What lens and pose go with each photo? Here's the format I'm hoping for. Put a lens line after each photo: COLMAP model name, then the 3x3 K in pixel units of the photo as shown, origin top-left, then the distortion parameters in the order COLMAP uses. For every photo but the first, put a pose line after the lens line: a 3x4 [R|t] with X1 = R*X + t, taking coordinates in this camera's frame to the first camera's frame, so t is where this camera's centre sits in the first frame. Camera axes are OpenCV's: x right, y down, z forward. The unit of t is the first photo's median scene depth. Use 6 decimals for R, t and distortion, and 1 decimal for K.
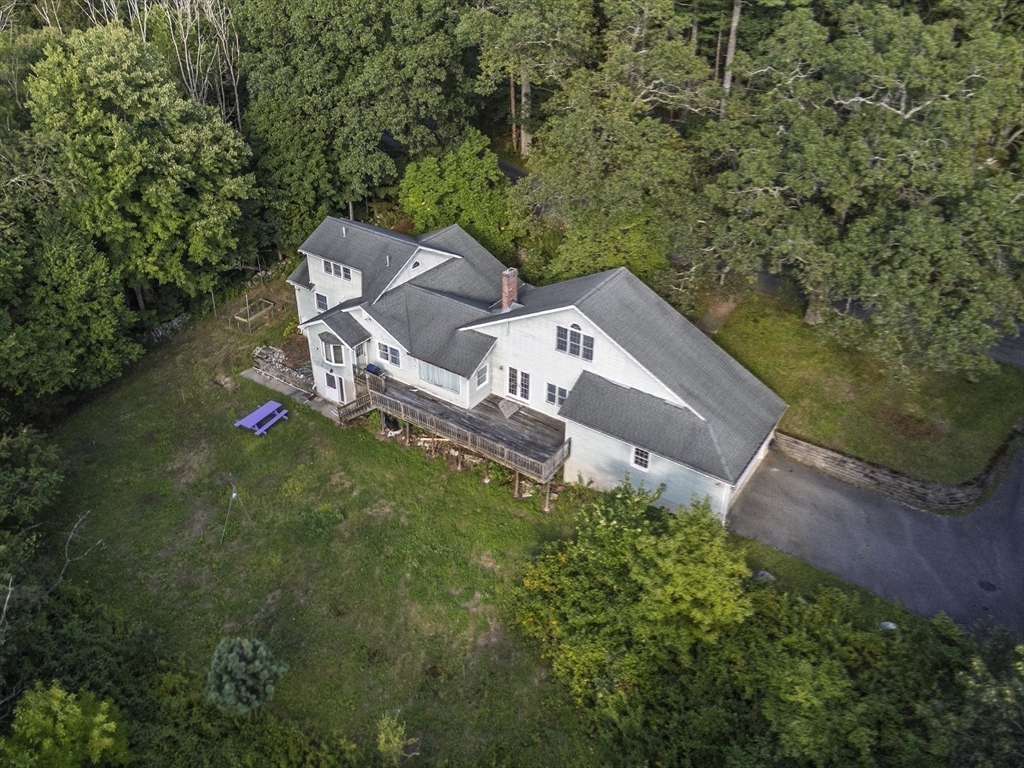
lens RADIAL K [[825.5, 0, 511.4], [0, 825.5, 377.6], [0, 0, 1]] dist [0.090615, -0.013702]
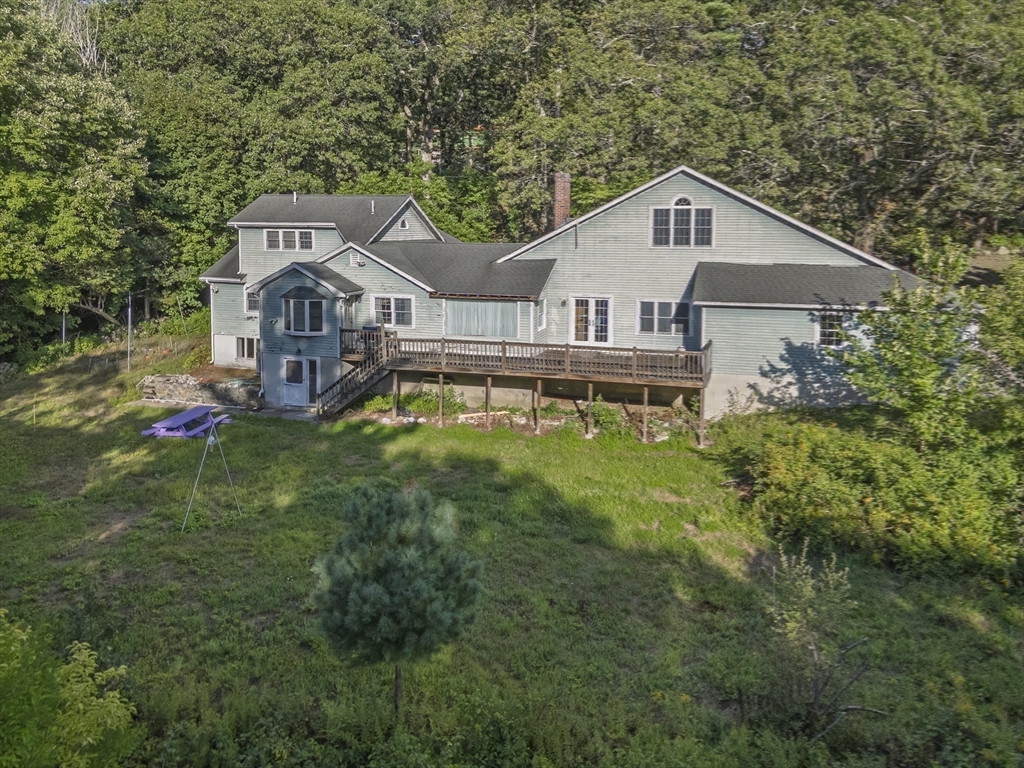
lens RADIAL K [[825.5, 0, 509.9], [0, 825.5, 304.4], [0, 0, 1]] dist [0.090615, -0.013702]
pose [[0.948480, -0.018798, 0.316279, -0.289358], [0.161389, 0.887693, -0.431225, 0.297767], [-0.272652, 0.460052, 0.844993, 0.401796]]
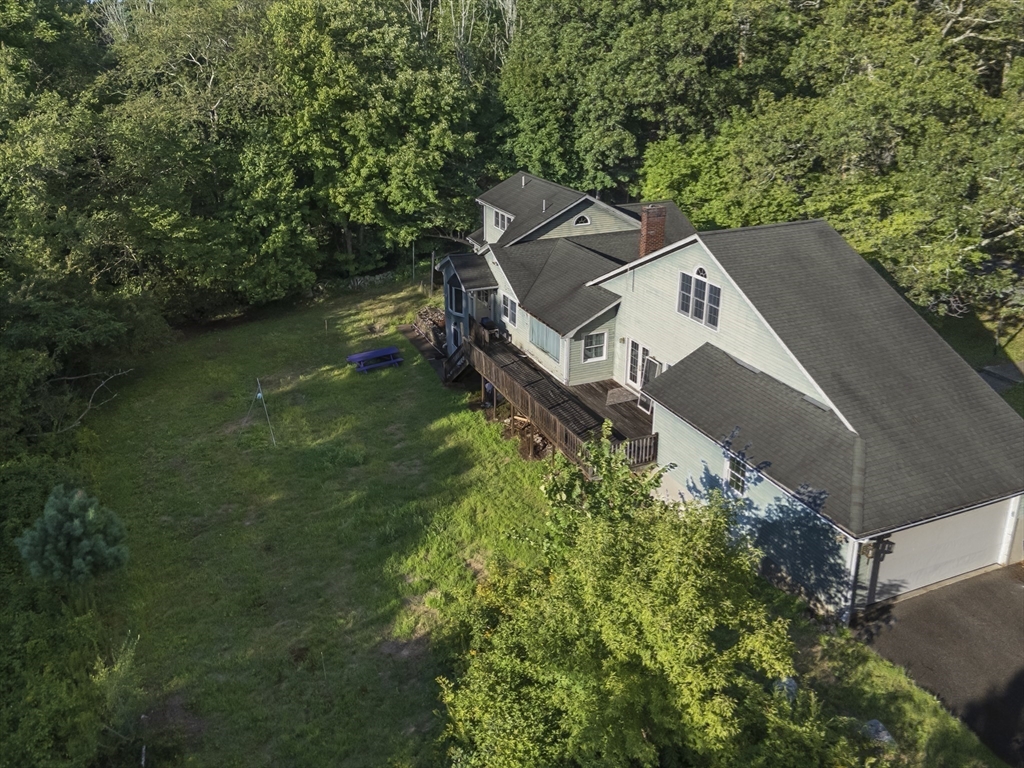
lens RADIAL K [[825.5, 0, 457.4], [0, 825.5, 322.2], [0, 0, 1]] dist [0.090615, -0.013702]
pose [[0.827467, 0.163576, -0.537161, 0.259975], [-0.276012, 0.951568, -0.135410, 0.113501], [0.488995, 0.260310, 0.832540, 0.315543]]
